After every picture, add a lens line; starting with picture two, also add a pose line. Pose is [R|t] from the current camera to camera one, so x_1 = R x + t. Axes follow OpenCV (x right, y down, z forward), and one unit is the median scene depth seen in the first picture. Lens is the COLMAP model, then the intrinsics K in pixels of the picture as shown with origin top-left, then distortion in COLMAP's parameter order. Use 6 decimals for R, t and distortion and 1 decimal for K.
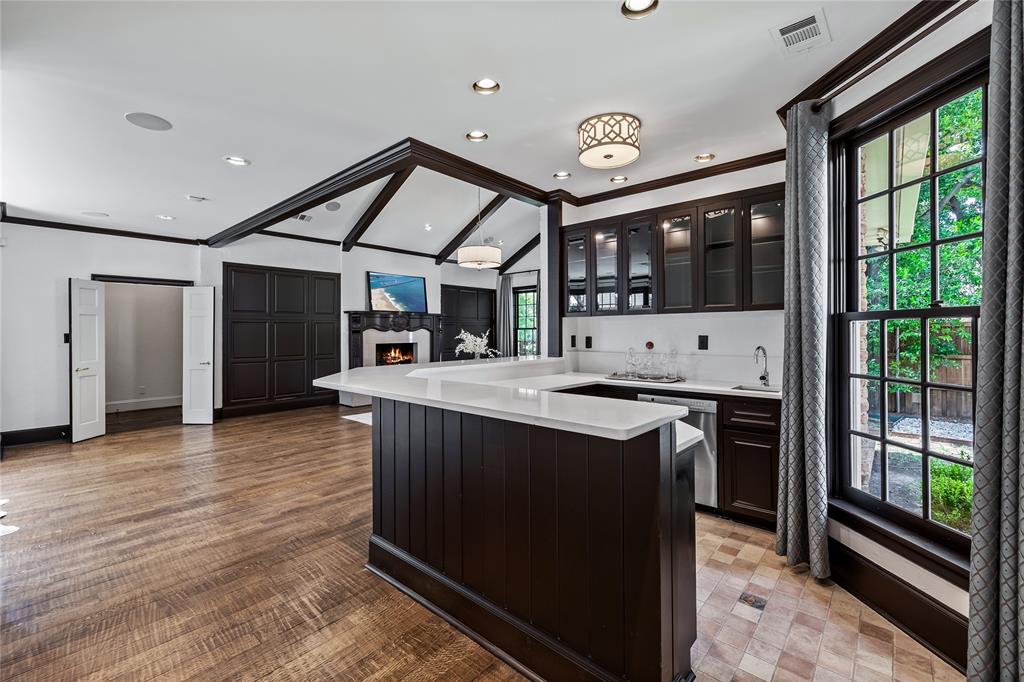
lens RADIAL K [[435.9, 0, 508.5], [0, 435.9, 333.9], [0, 0, 1]] dist [-0.000485, 0.000152]
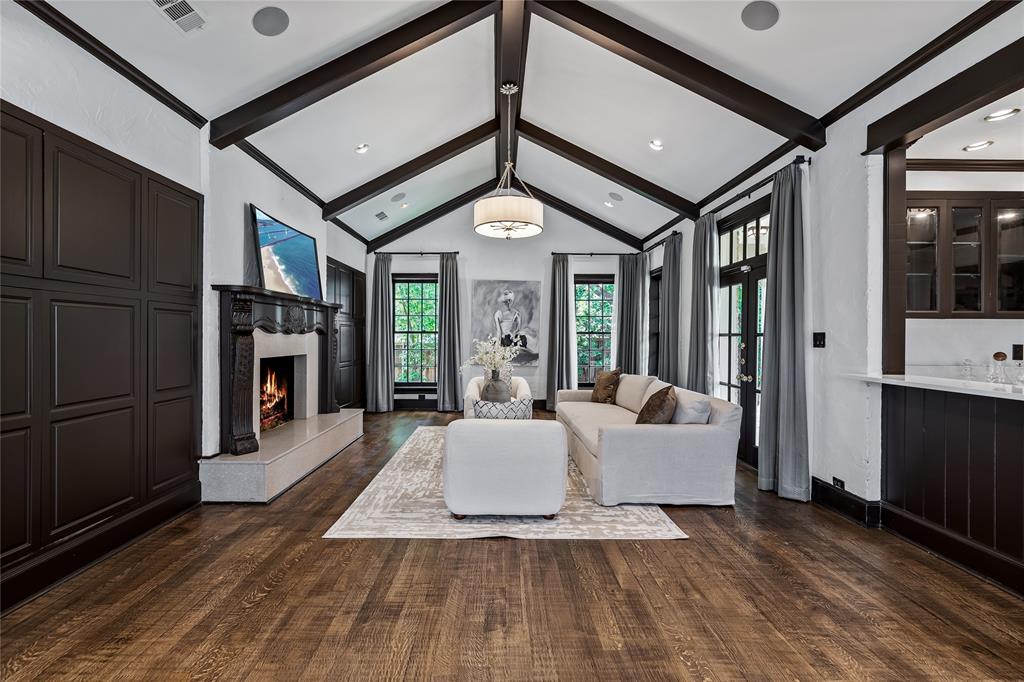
lens RADIAL K [[448.8, 0, 512.0], [0, 448.8, 341.0], [0, 0, 1]] dist [-0.000011, 0.000051]
pose [[0.725599, 0.007500, 0.688077, -0.446587], [-0.007559, 0.999967, -0.002928, 0.002720], [-0.688076, -0.003076, 0.725632, 0.454547]]
